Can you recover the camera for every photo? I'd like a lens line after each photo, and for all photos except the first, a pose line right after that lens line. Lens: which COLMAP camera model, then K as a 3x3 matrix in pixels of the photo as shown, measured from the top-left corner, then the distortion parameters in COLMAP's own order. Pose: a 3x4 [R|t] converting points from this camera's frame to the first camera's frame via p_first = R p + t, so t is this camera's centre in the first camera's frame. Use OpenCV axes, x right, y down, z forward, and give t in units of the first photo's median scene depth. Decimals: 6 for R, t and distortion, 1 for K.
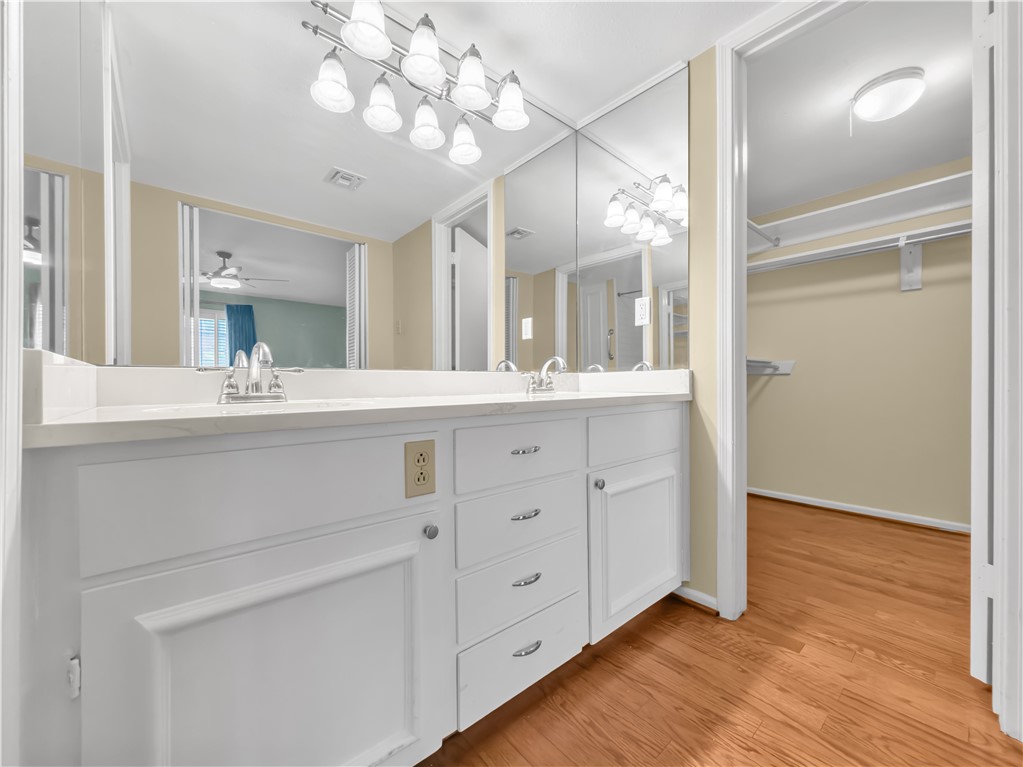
lens RADIAL K [[411.9, 0, 510.0], [0, 411.9, 382.8], [0, 0, 1]] dist [0.003628, -0.000248]
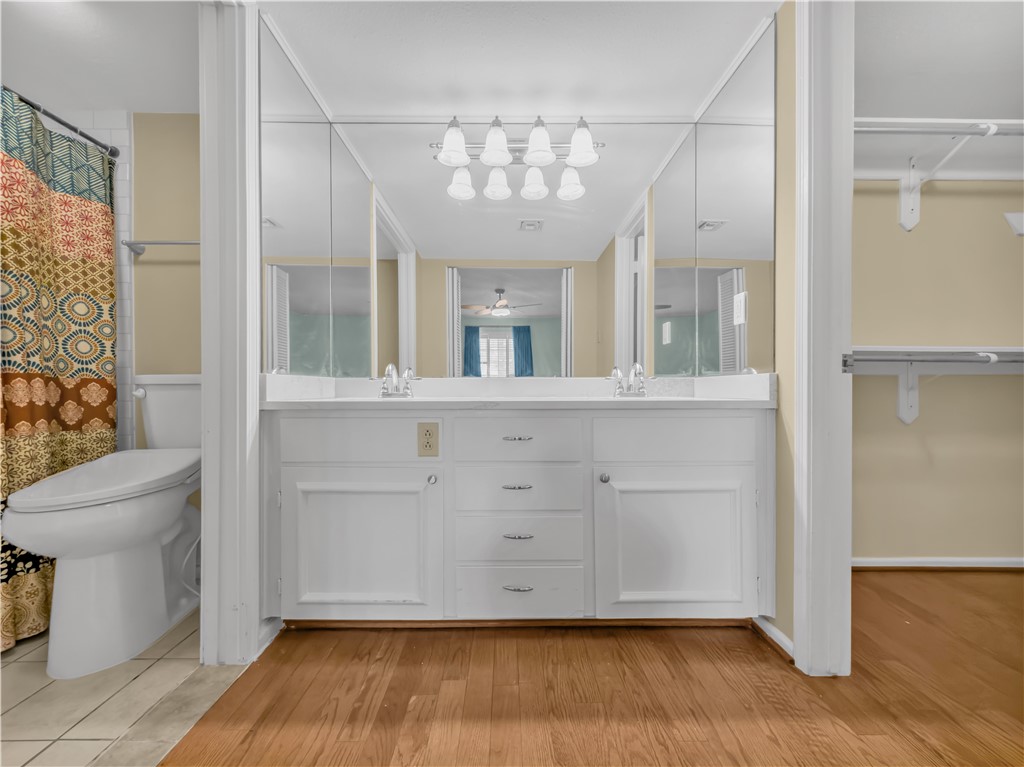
lens RADIAL K [[412.3, 0, 507.1], [0, 412.3, 390.8], [0, 0, 1]] dist [0.003628, -0.000248]
pose [[0.766049, 0.009243, -0.642715, 0.552260], [-0.004312, 0.999948, 0.009241, 0.000410], [0.642767, -0.004308, 0.766050, -0.019247]]
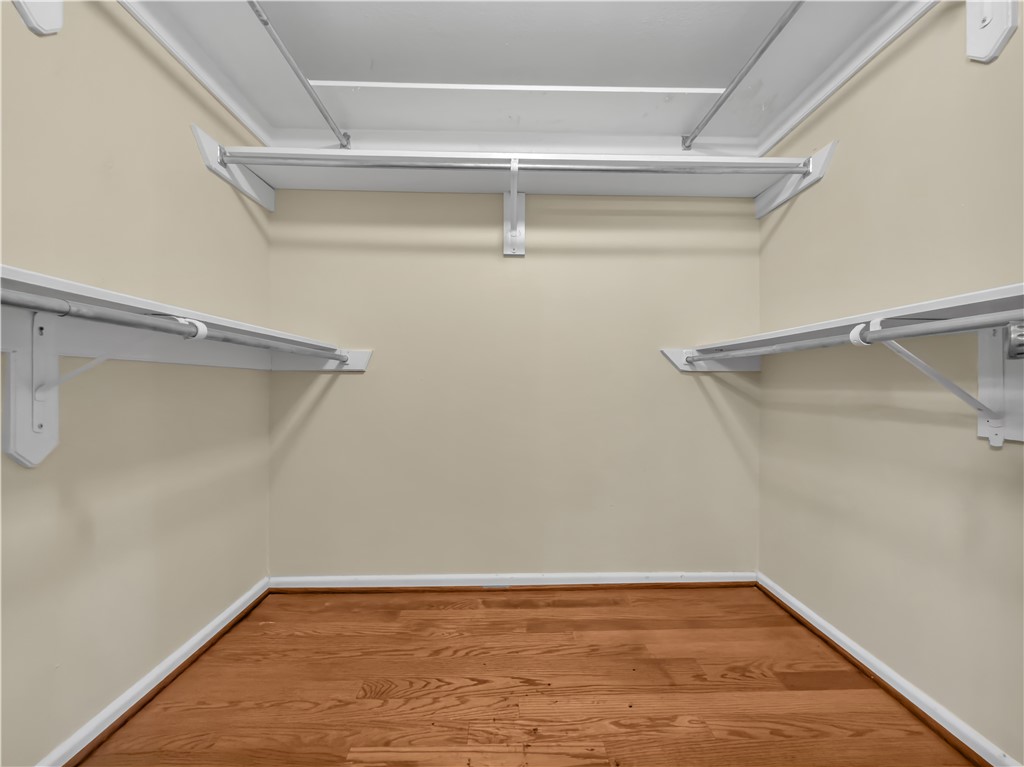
lens RADIAL K [[412.3, 0, 529.9], [0, 412.3, 379.4], [0, 0, 1]] dist [0.003628, -0.000248]
pose [[0.599258, 0.015418, 0.800408, 0.628769], [-0.000371, 0.999820, -0.018981, 0.002987], [-0.800556, 0.011077, 0.599155, 0.826219]]
